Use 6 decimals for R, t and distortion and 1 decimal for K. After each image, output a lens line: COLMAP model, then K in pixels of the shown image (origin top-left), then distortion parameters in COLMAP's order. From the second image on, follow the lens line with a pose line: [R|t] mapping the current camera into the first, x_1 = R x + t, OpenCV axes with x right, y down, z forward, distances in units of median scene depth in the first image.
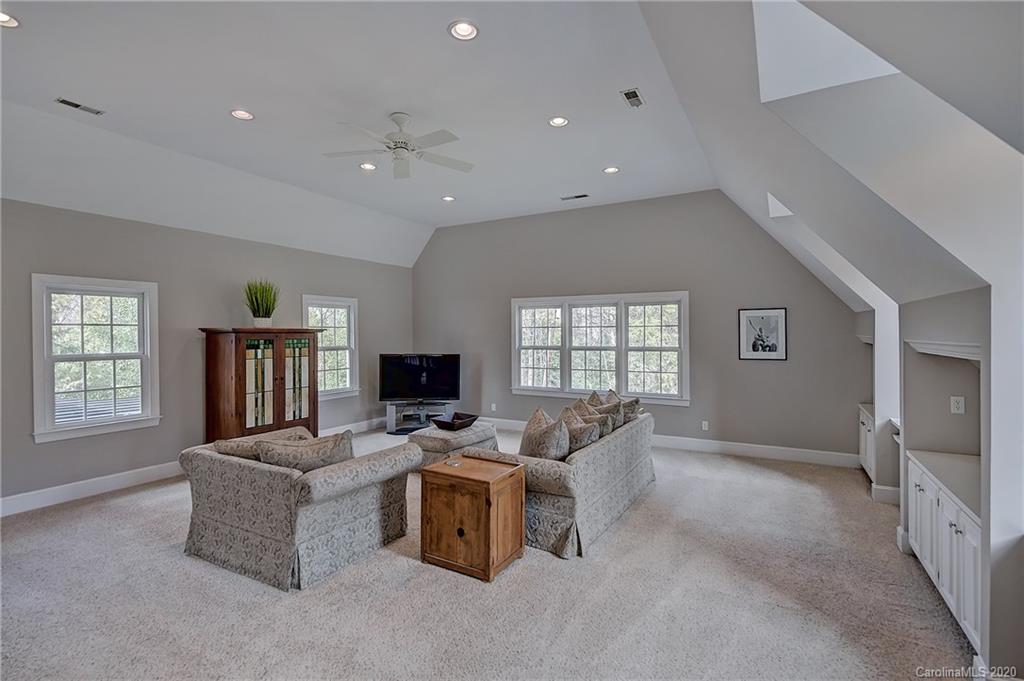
lens RADIAL K [[471.9, 0, 513.6], [0, 471.9, 338.1], [0, 0, 1]] dist [-0.001980, 0.000381]
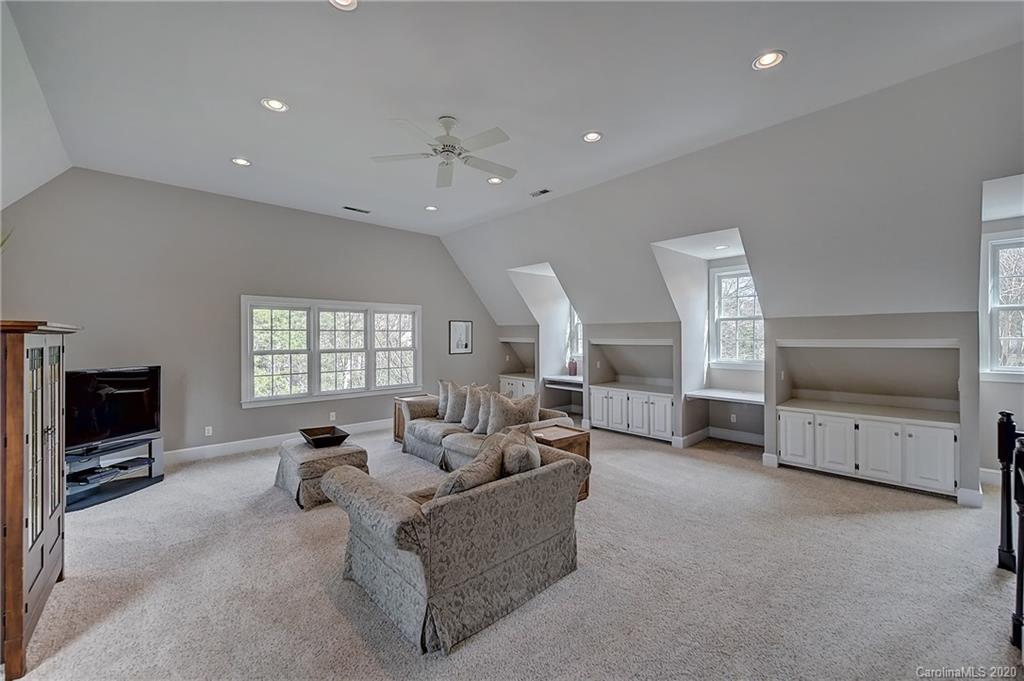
lens RADIAL K [[406.1, 0, 516.6], [0, 406.1, 336.9], [0, 0, 1]] dist [0.003580, -0.001878]
pose [[0.311641, 0.001774, 0.950198, -0.576374], [0.010651, 0.999929, -0.005360, -0.000335], [-0.950140, 0.011791, 0.311600, 0.334698]]
